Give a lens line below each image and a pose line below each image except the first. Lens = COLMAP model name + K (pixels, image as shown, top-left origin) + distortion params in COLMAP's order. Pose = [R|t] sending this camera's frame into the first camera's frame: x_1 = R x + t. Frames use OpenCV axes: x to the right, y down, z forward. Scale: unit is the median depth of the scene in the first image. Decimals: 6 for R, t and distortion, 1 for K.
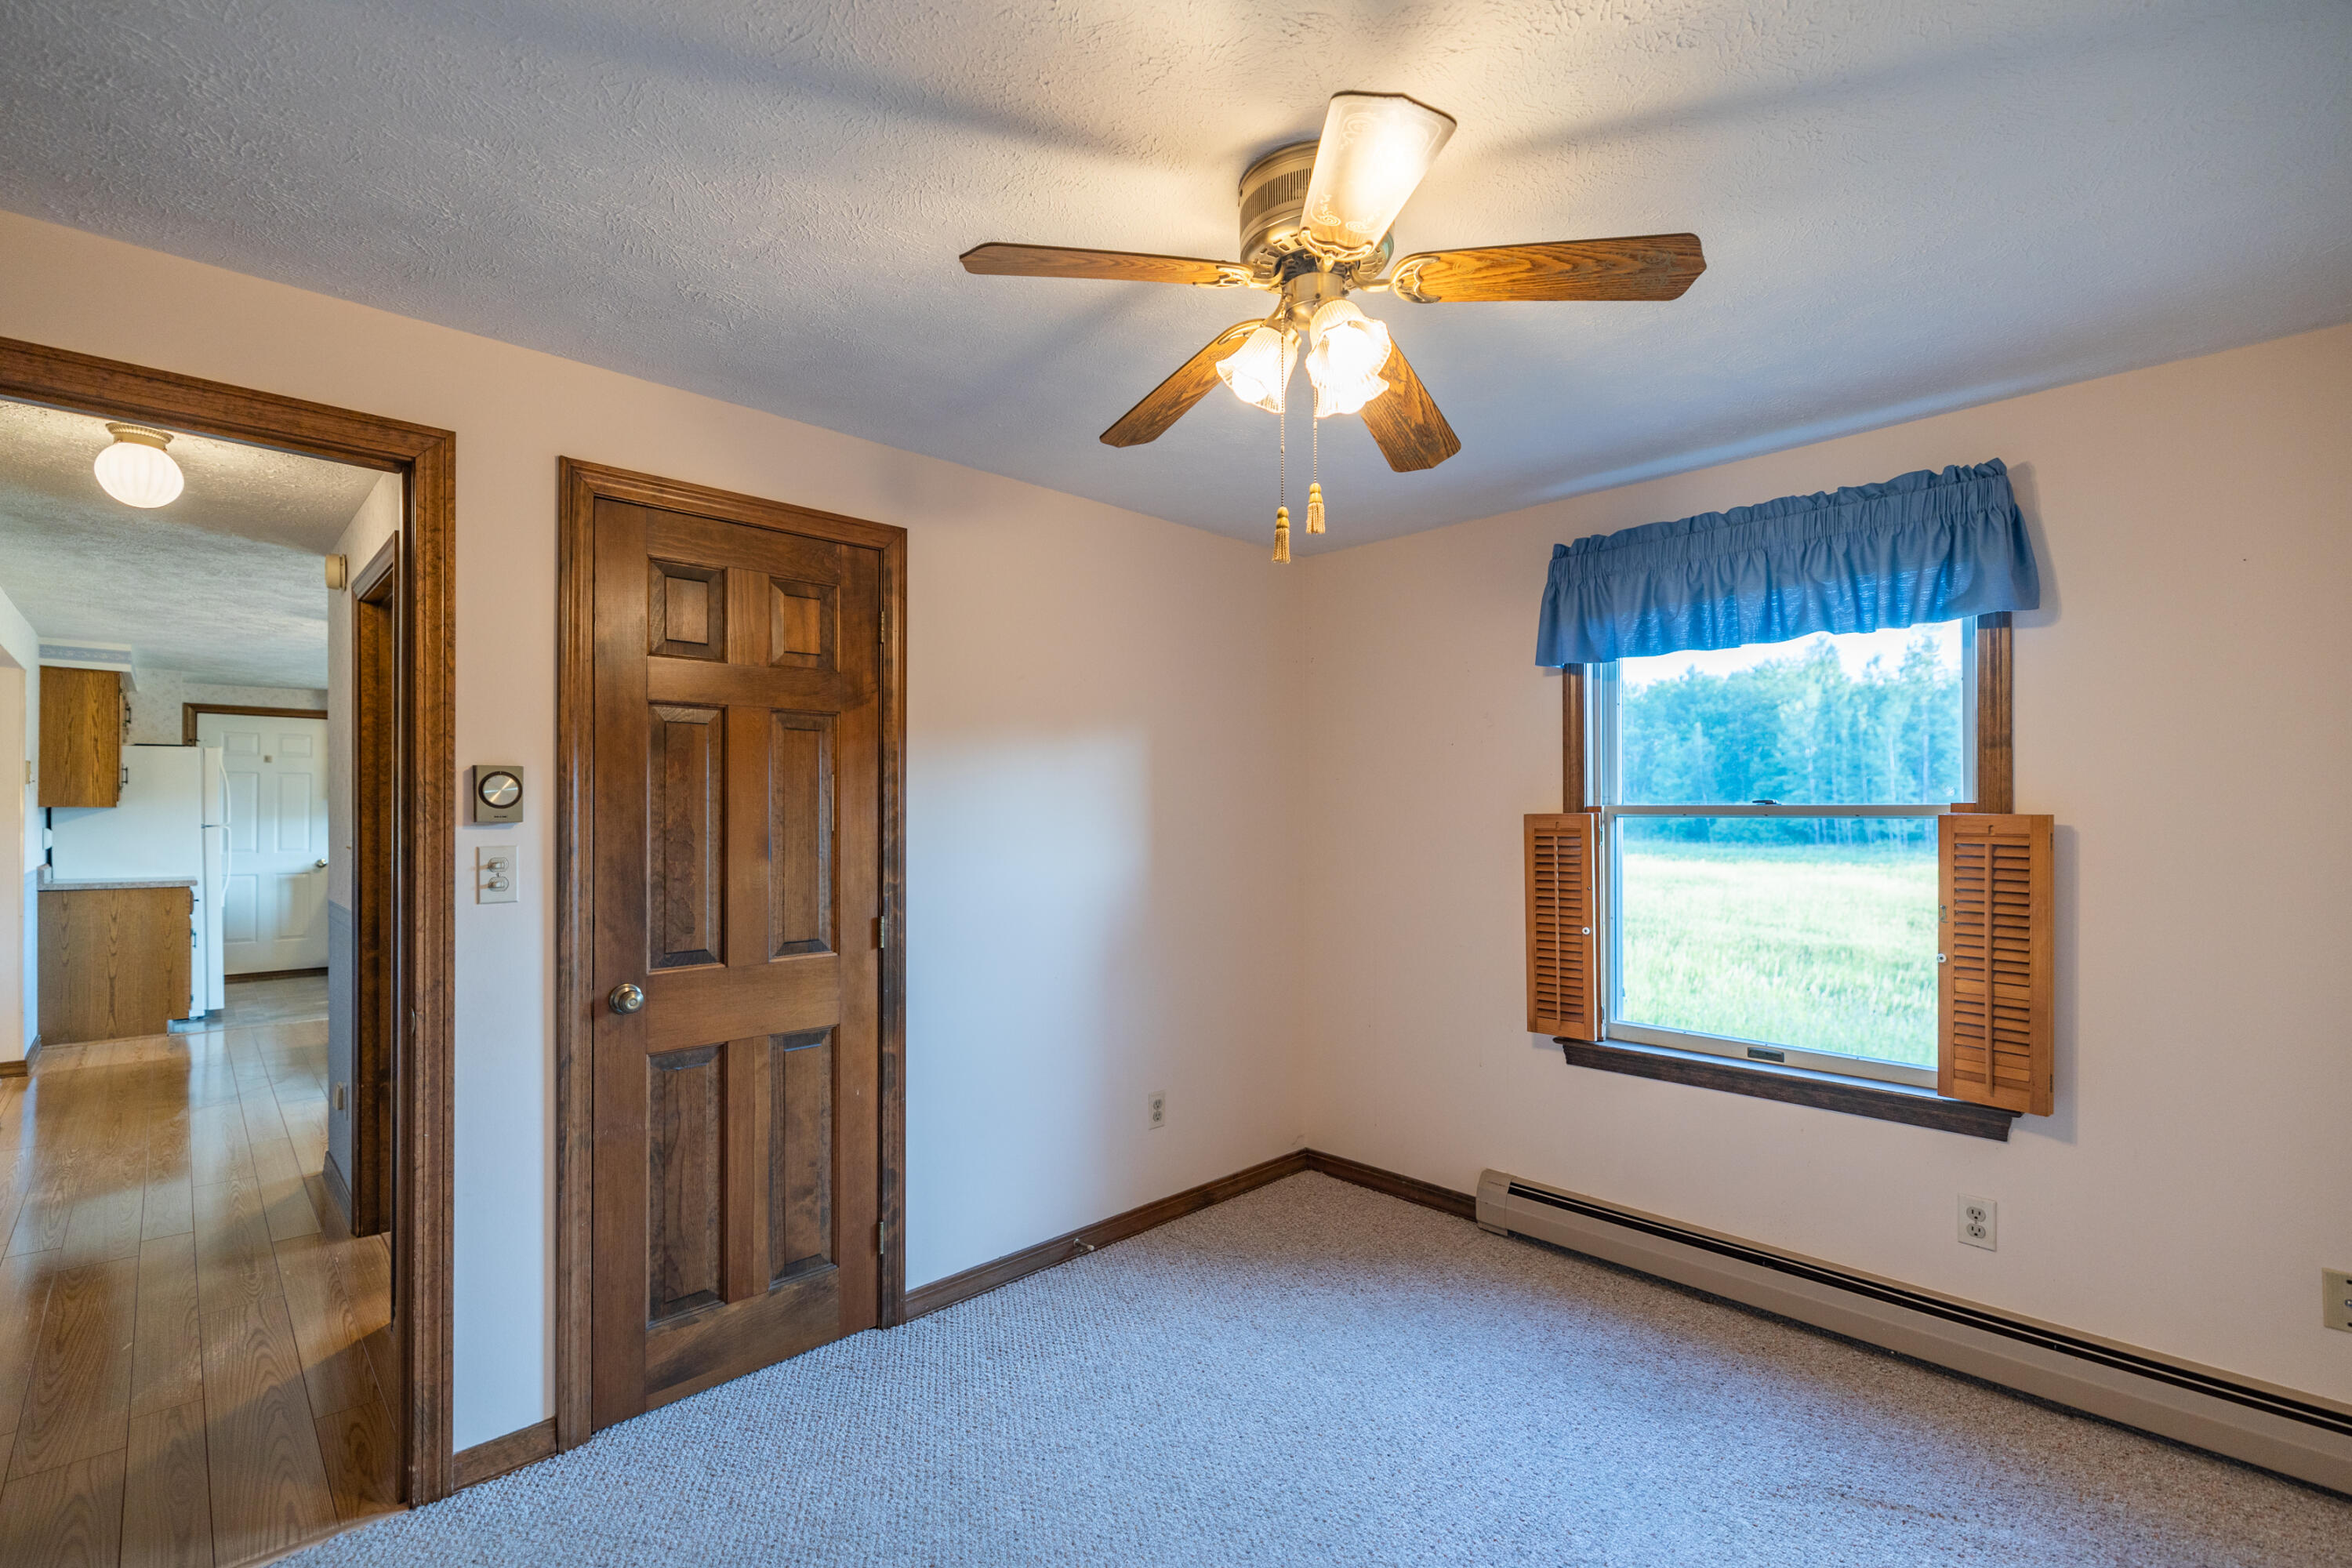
lens RADIAL K [[1024.5, 0, 1170.8], [0, 1024.5, 806.2], [0, 0, 1]] dist [0.000240, -0.000155]
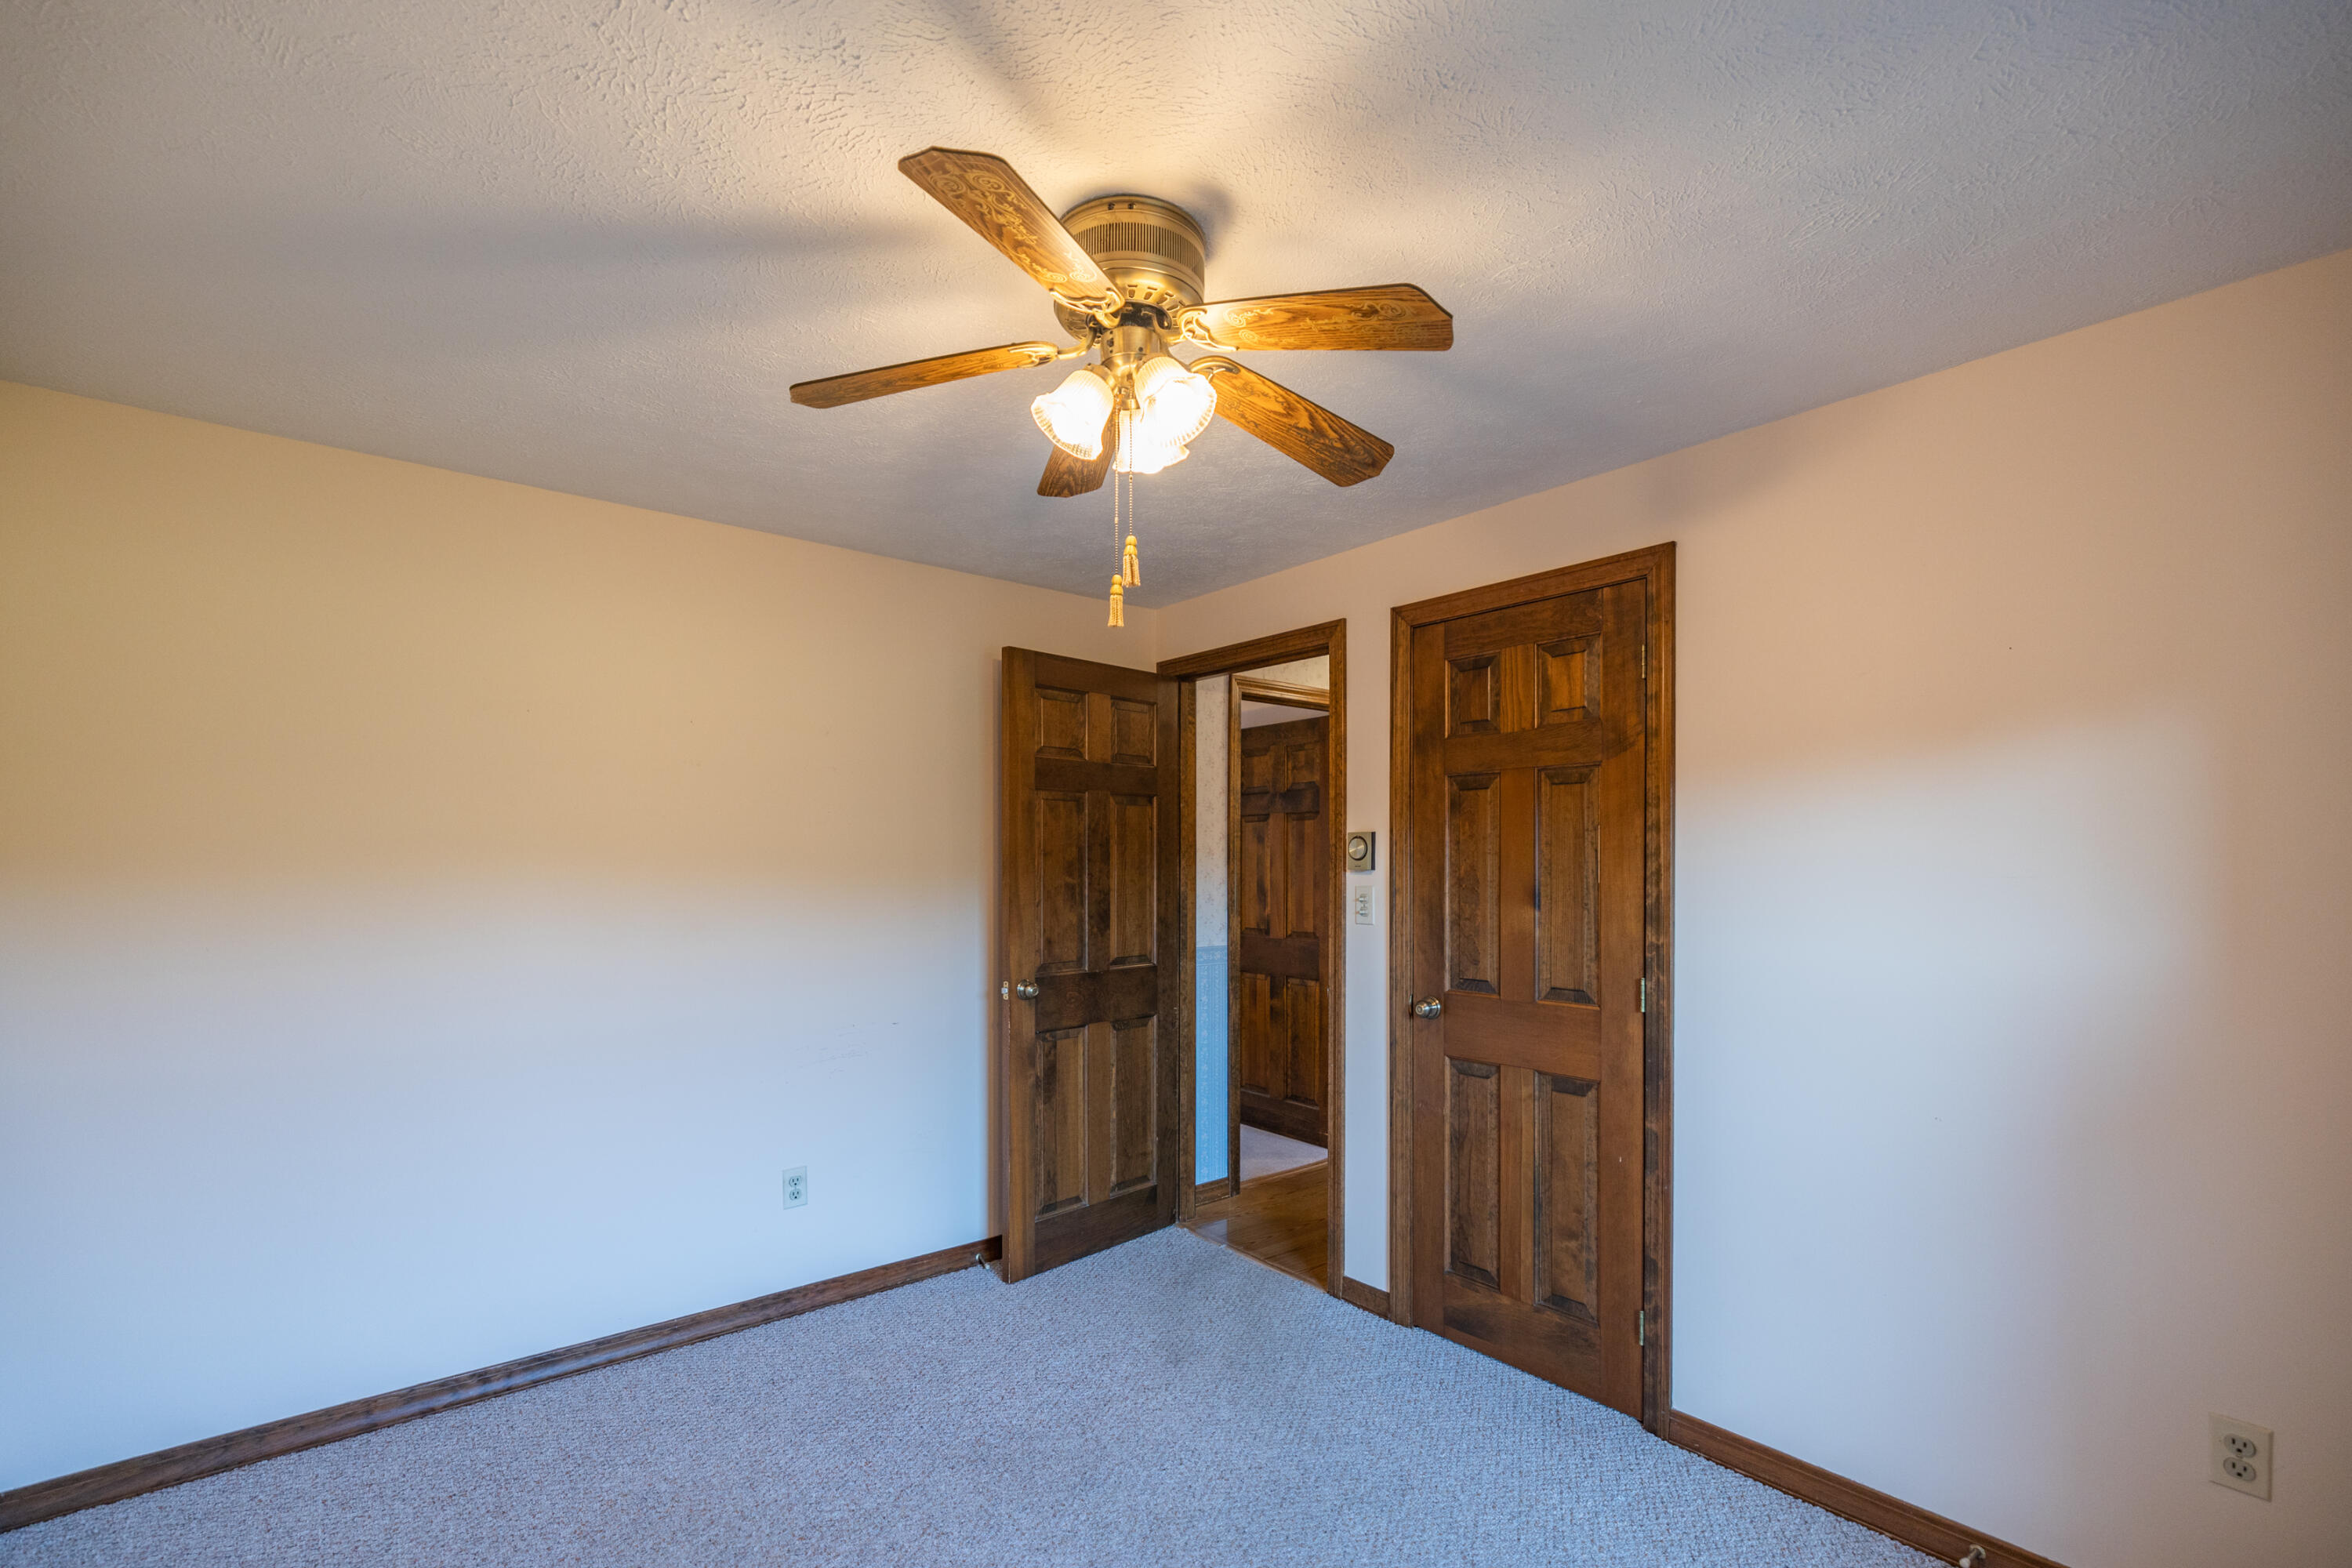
lens RADIAL K [[1028.0, 0, 1158.1], [0, 1028.0, 859.0], [0, 0, 1]] dist [0.000262, 0.000098]
pose [[-0.078481, -0.001941, -0.996914, 0.703011], [0.005983, 0.999979, -0.002418, 0.000966], [0.996898, -0.006154, -0.078468, 0.673659]]
